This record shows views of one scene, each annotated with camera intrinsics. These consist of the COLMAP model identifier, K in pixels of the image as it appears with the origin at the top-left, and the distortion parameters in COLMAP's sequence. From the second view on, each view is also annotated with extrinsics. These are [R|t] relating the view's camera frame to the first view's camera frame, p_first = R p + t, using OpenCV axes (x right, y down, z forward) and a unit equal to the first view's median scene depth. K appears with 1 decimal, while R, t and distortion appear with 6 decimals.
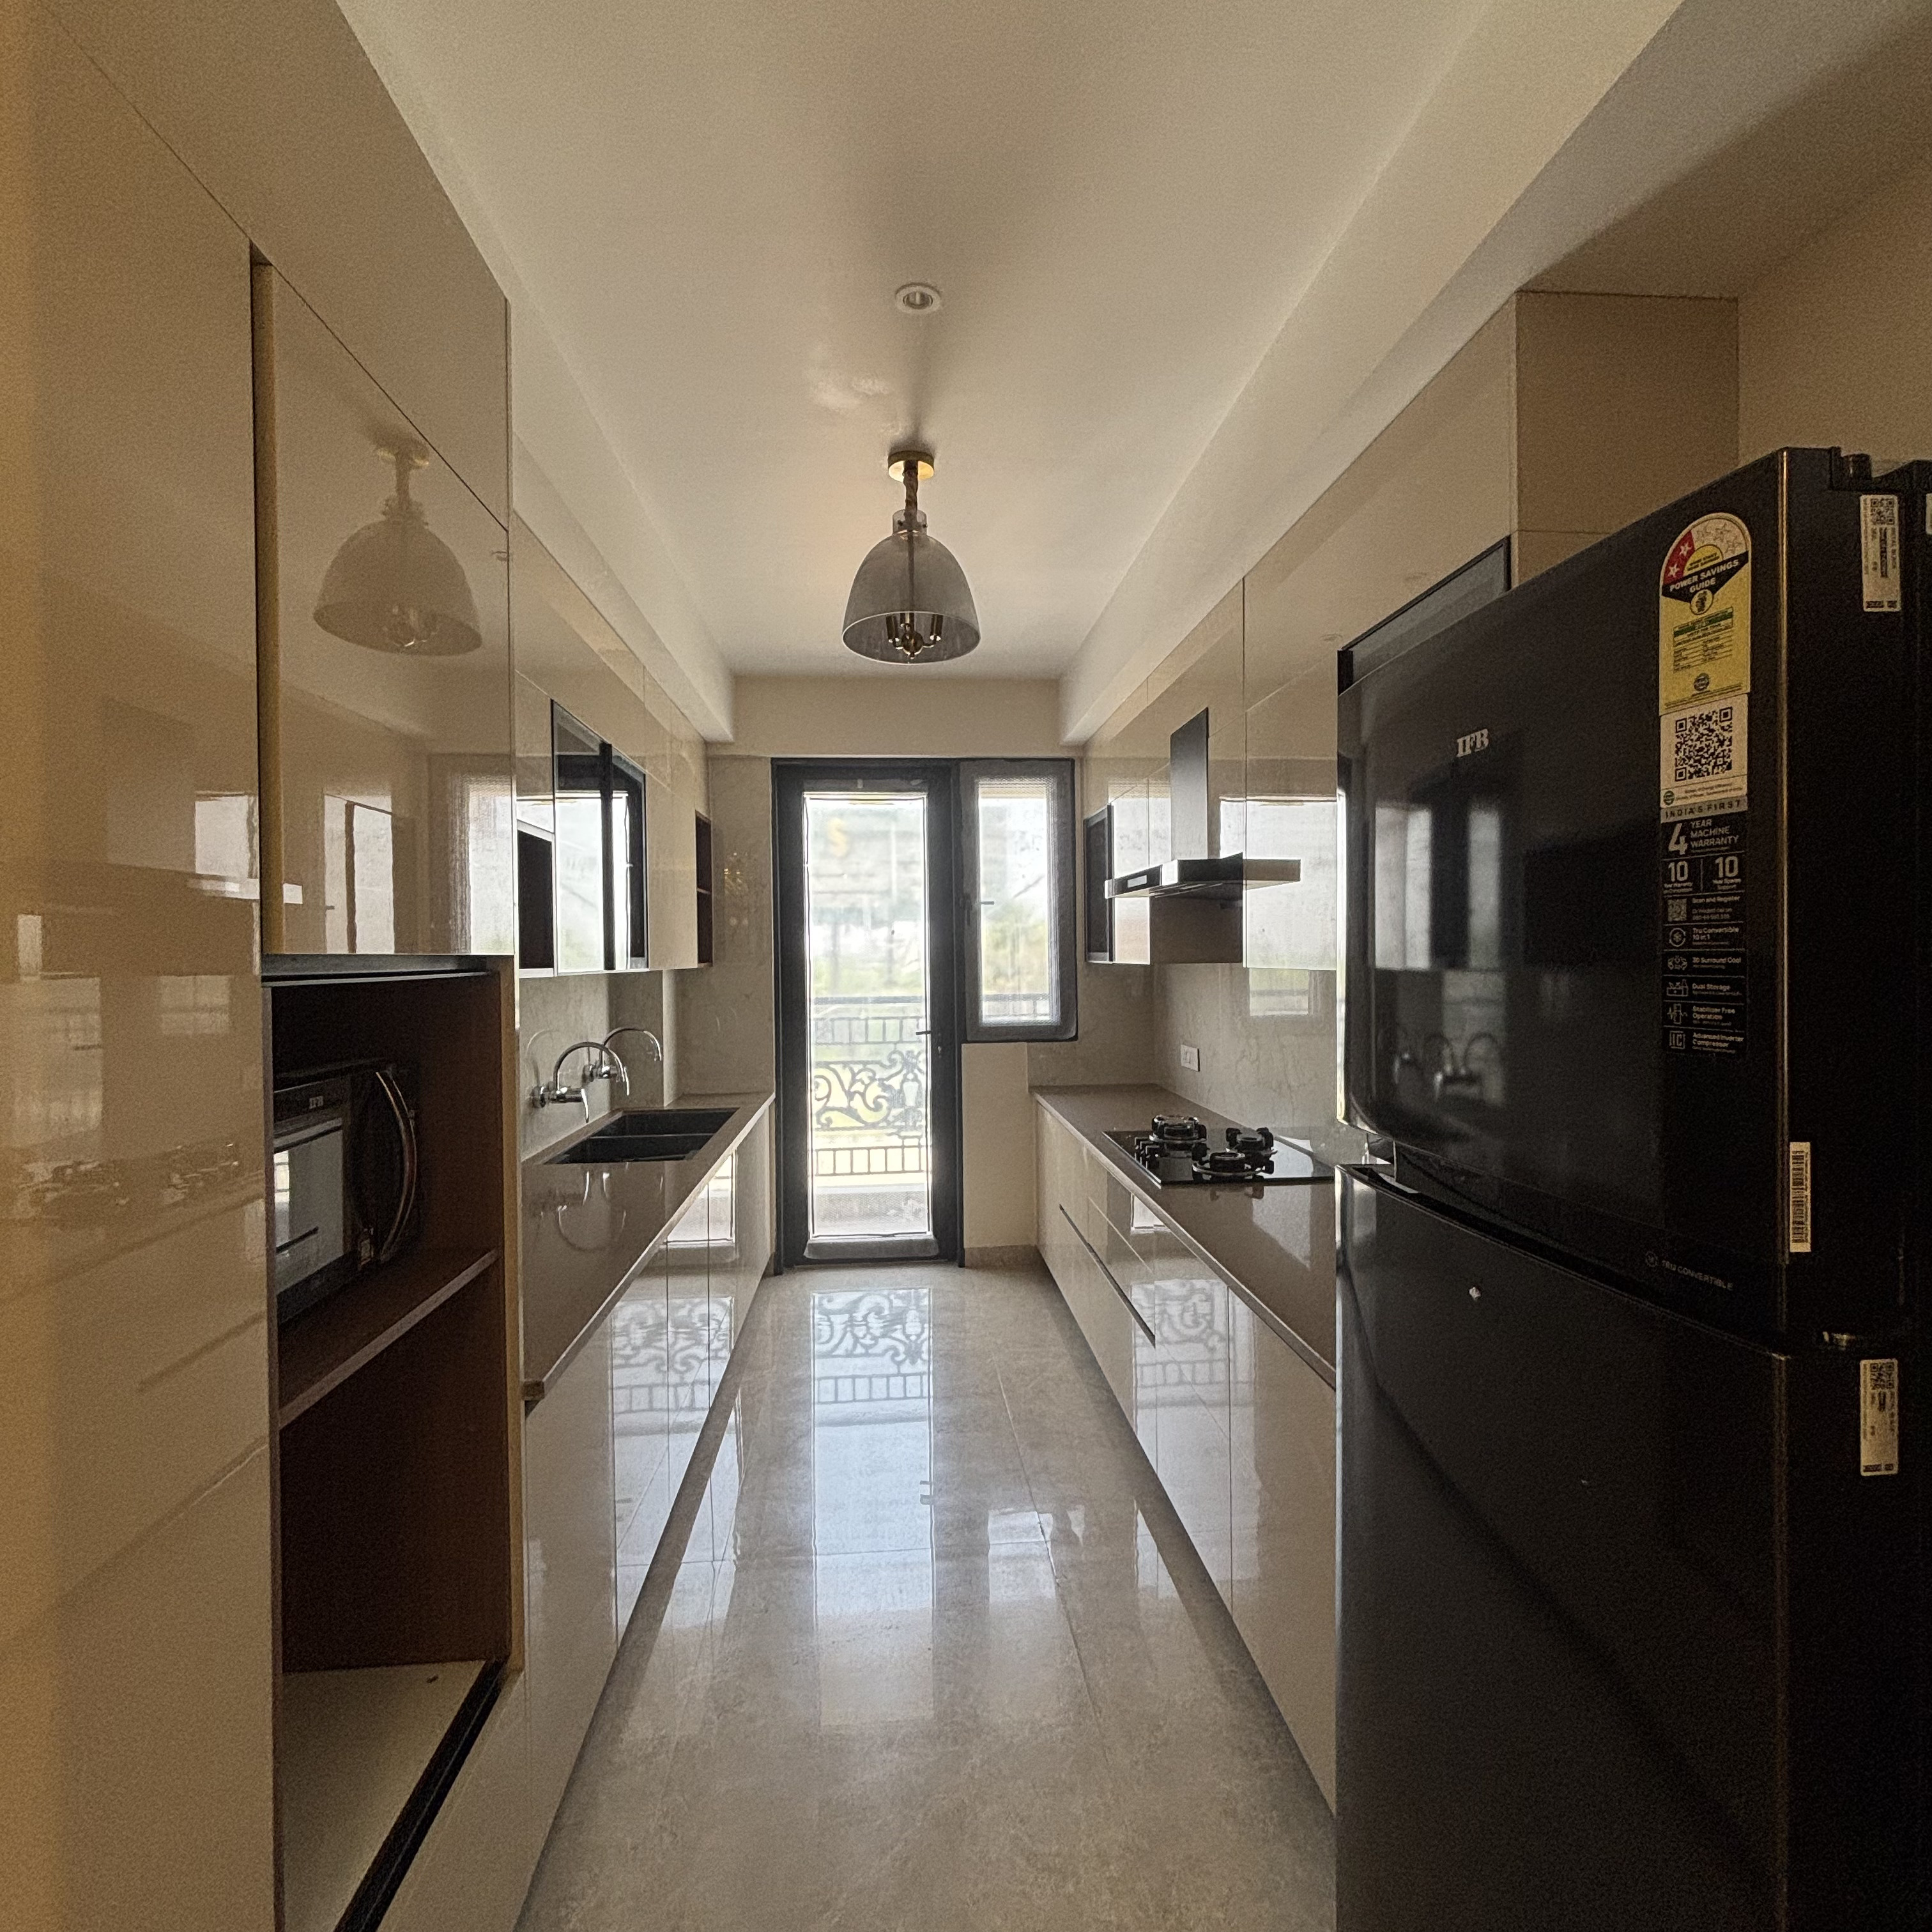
lens RADIAL K [[1037.8, 0, 966.0], [0, 1037.8, 966.0], [0, 0, 1]] dist [0.002997, 0.000064]
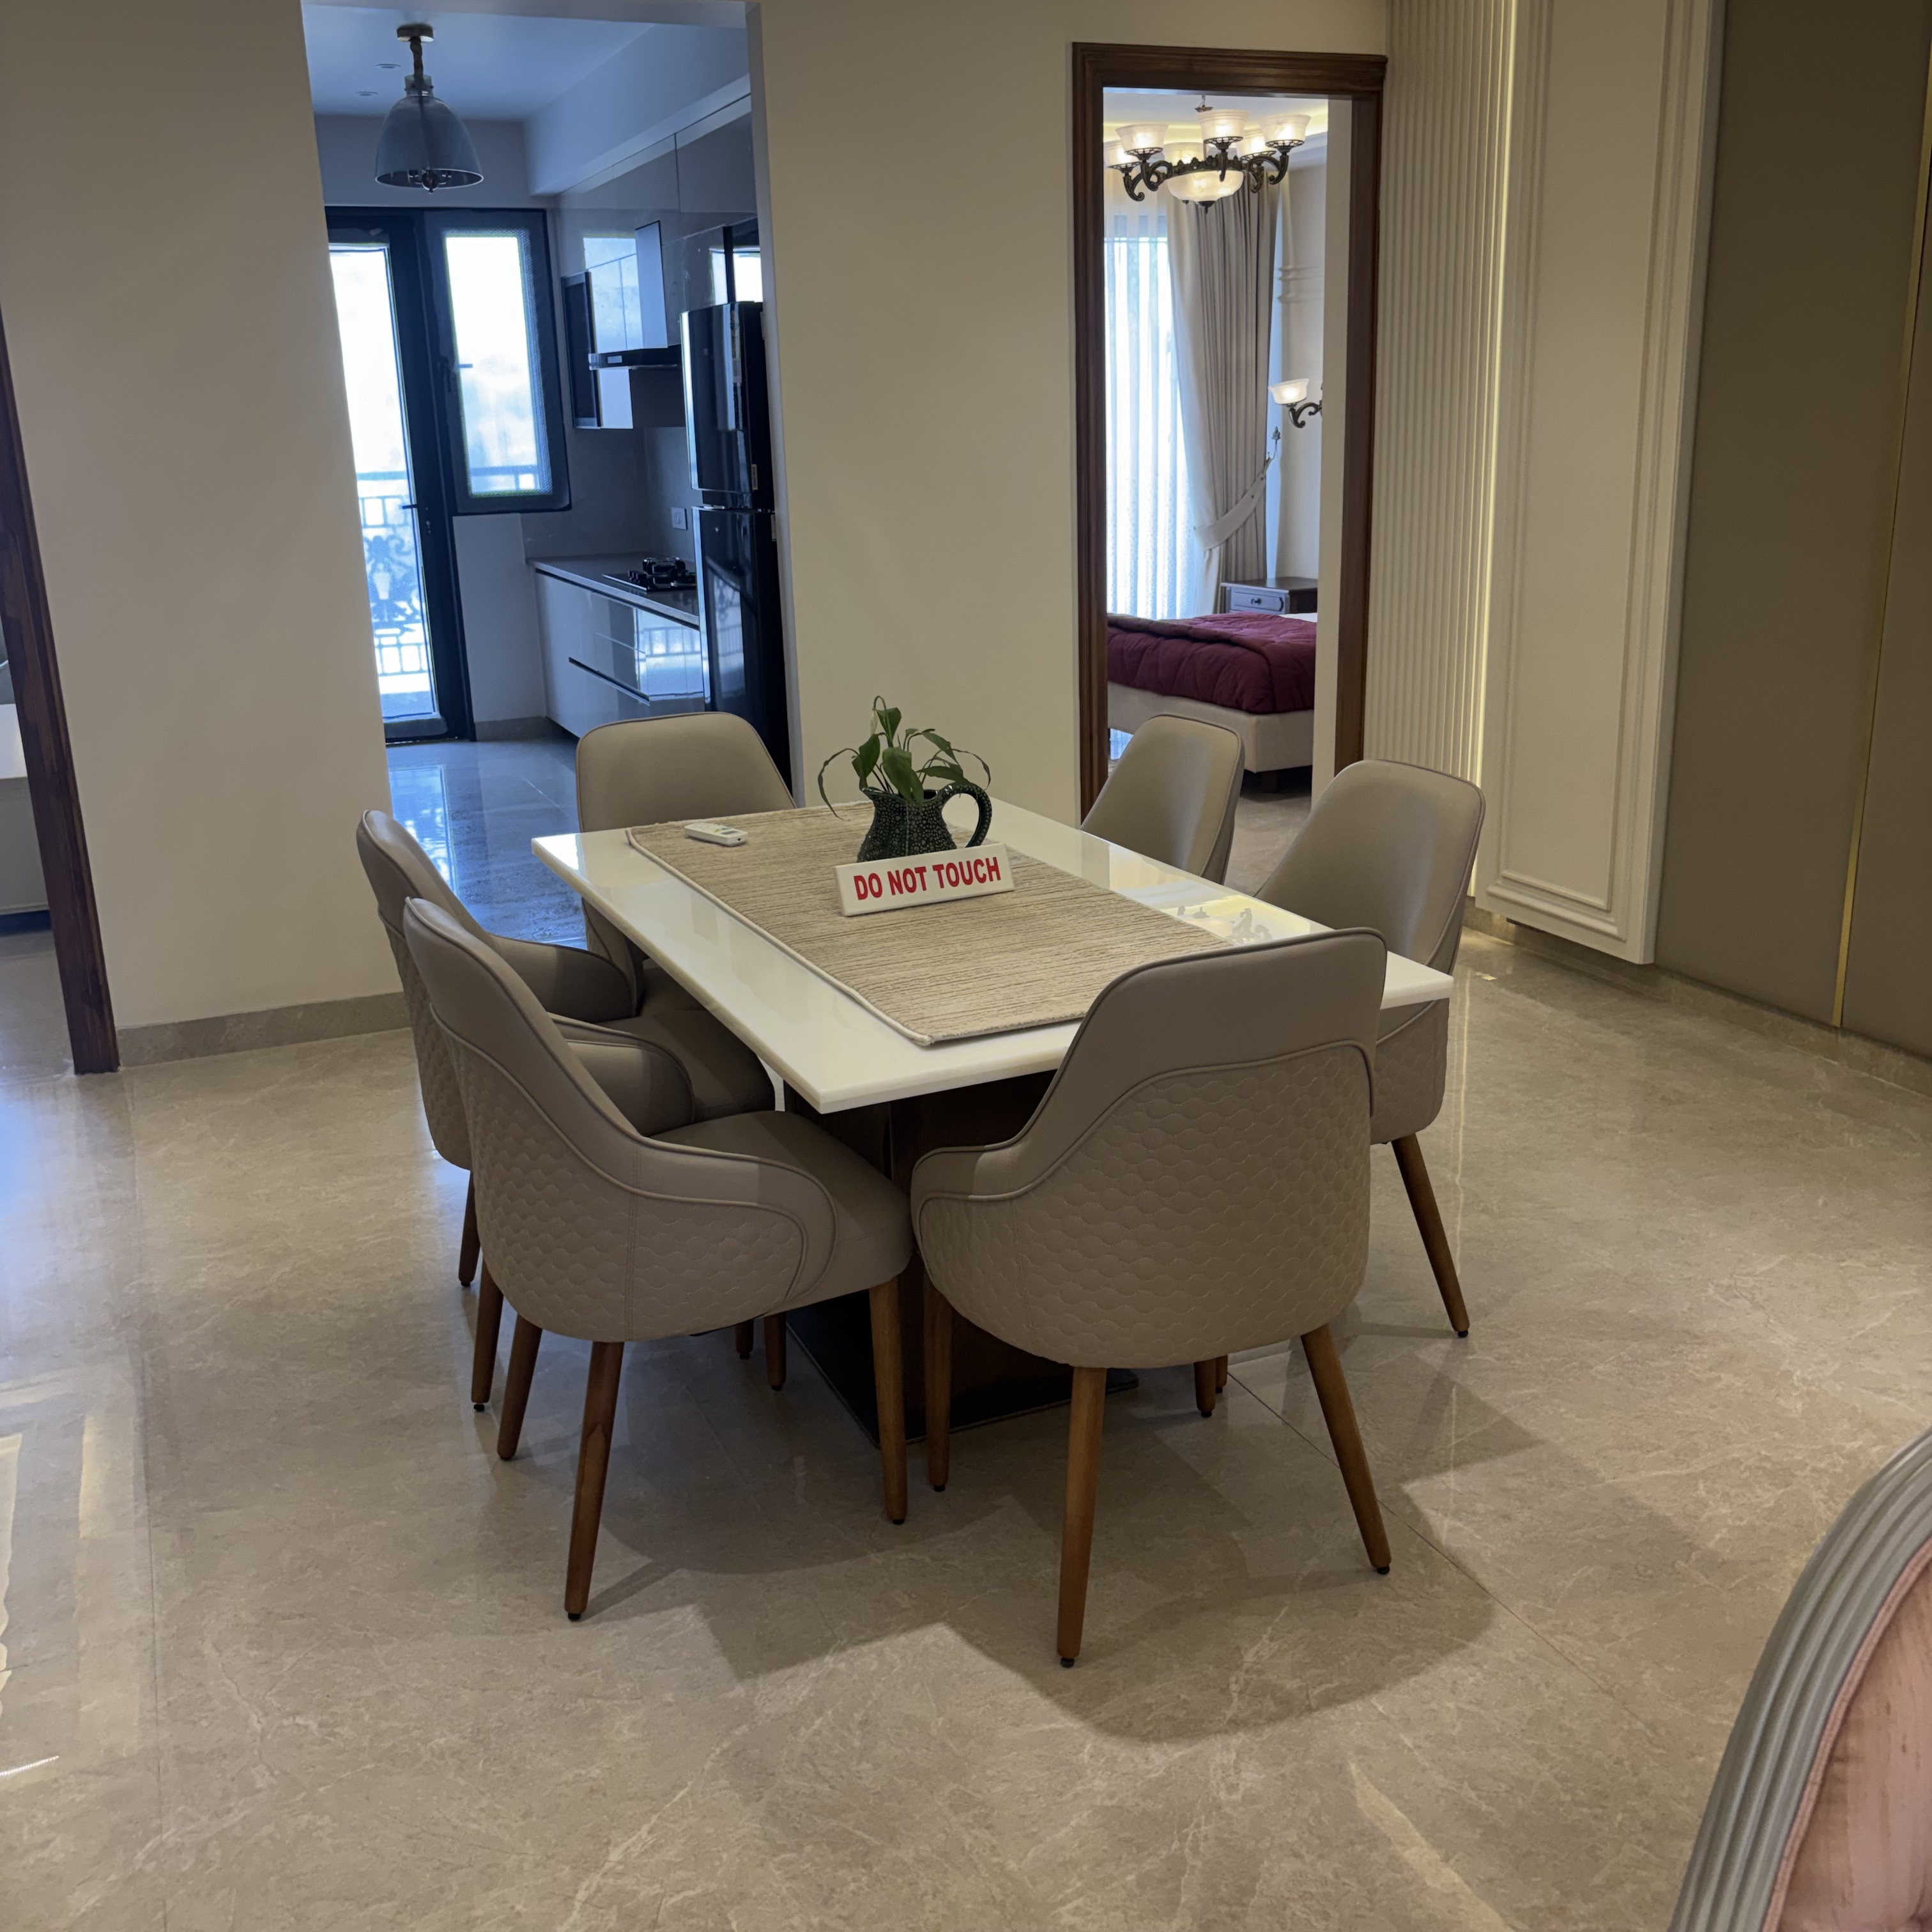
lens RADIAL K [[1913.7, 0, 1023.0], [0, 1913.7, 964.9], [0, 0, 1]] dist [-0.007721, -0.006675]
pose [[0.940235, -0.106061, 0.323588, -0.129125], [0.015373, 0.962511, 0.270806, 0.001695], [-0.340179, -0.249647, 0.906617, -0.948458]]
